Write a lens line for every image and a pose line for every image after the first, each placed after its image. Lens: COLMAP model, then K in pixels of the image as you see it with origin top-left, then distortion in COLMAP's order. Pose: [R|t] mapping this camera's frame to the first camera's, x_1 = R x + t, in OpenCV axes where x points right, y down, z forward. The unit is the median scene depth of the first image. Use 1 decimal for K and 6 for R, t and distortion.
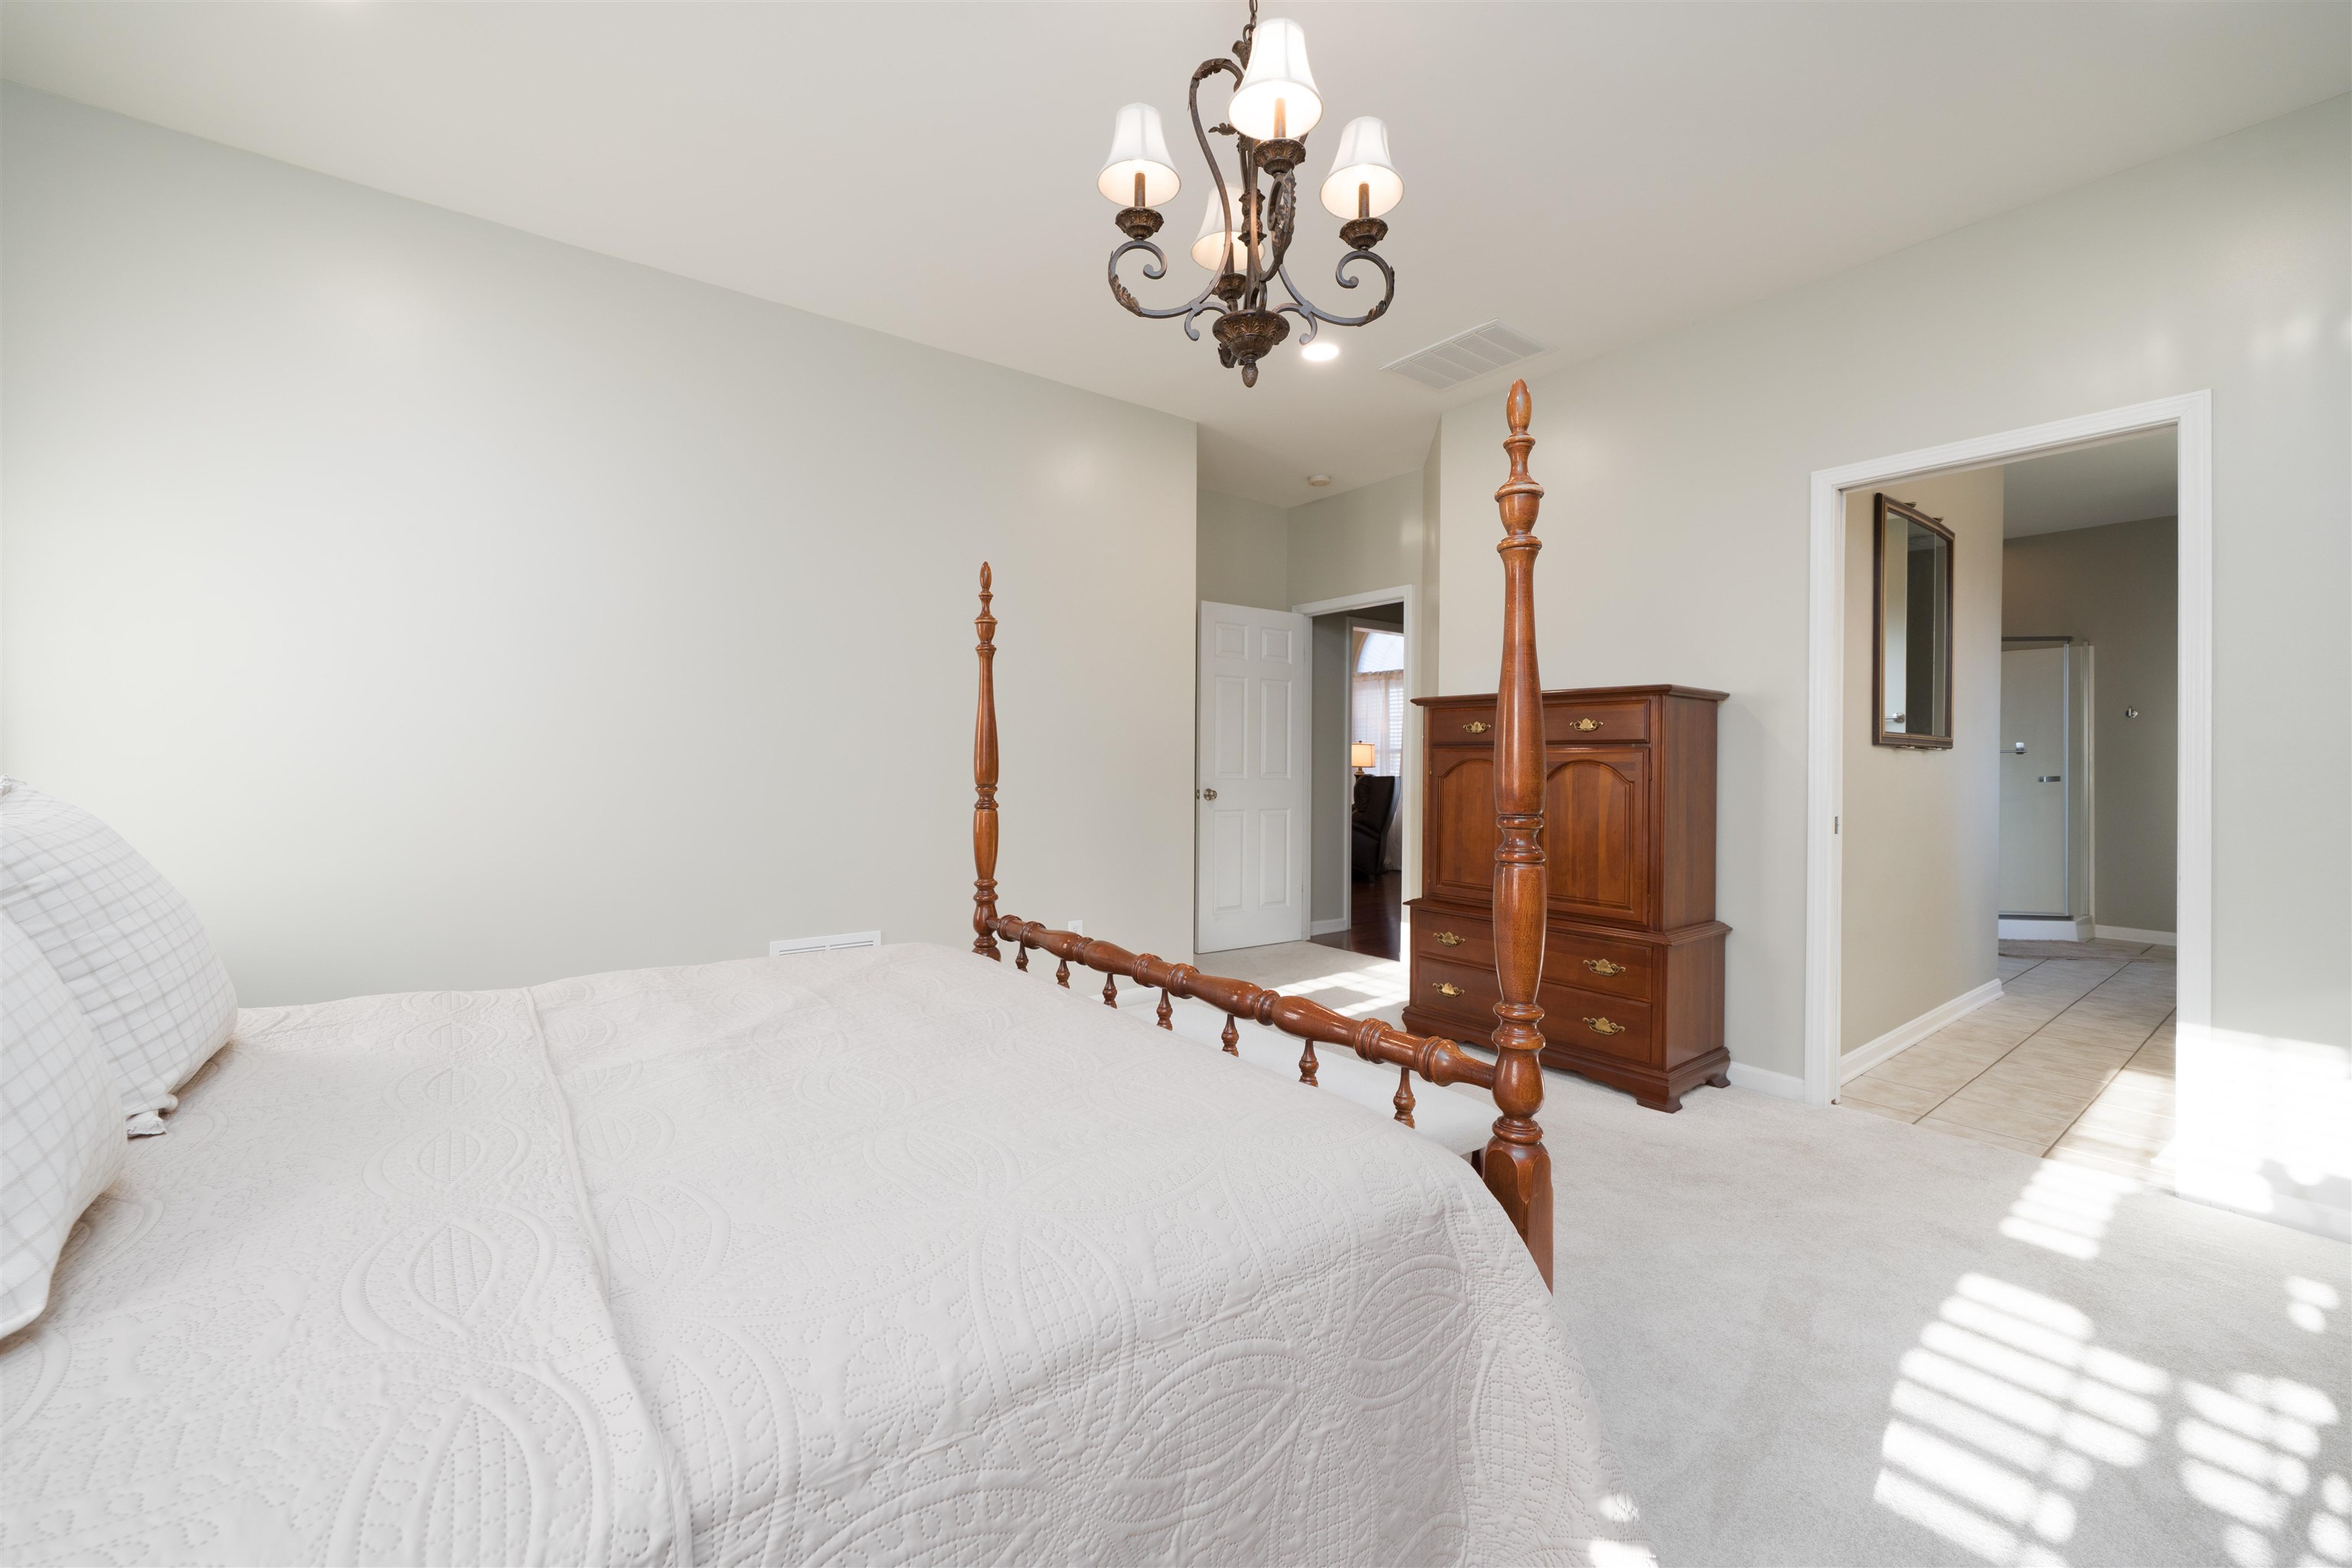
lens RADIAL K [[945.7, 0, 1185.2], [0, 945.7, 758.7], [0, 0, 1]] dist [-0.030747, -0.000004]
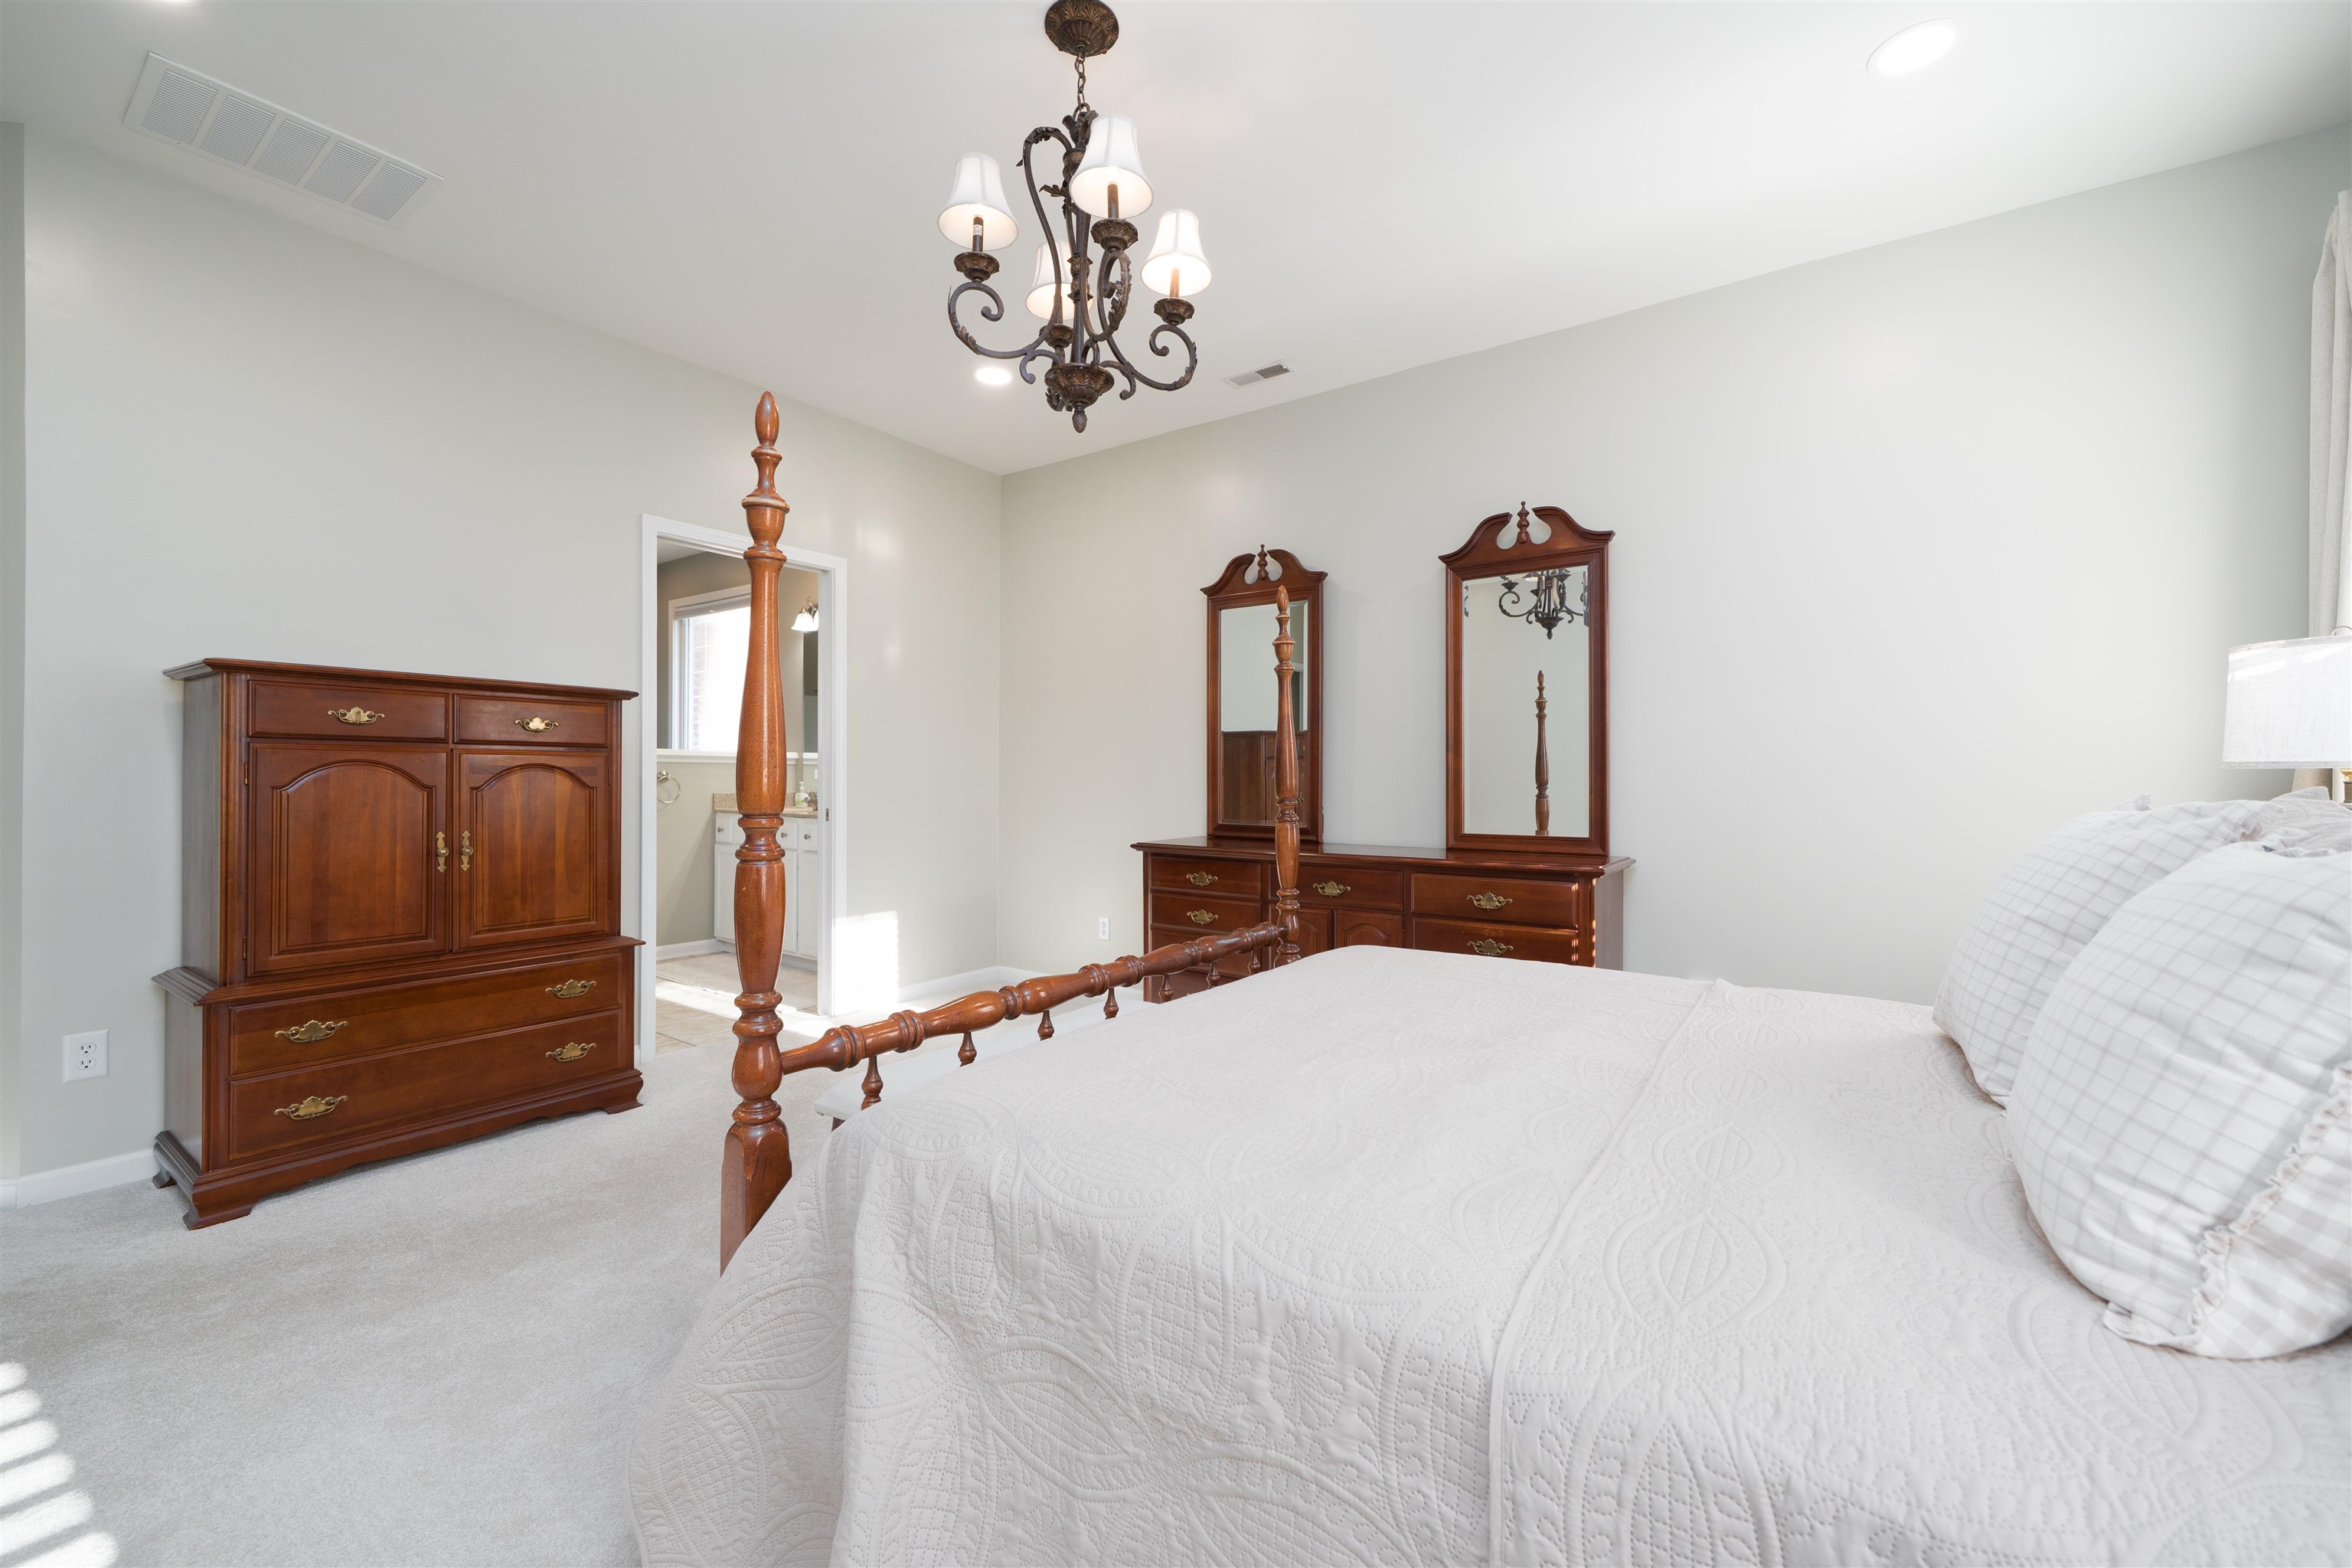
lens RADIAL K [[928.8, 0, 1176.0], [0, 928.8, 784.0], [0, 0, 1]] dist [-0.009887, -0.000007]
pose [[-0.313973, -0.016246, 0.949293, -0.743259], [-0.015823, 0.999804, 0.011877, 0.000237], [-0.949300, -0.011291, -0.314169, 0.891408]]
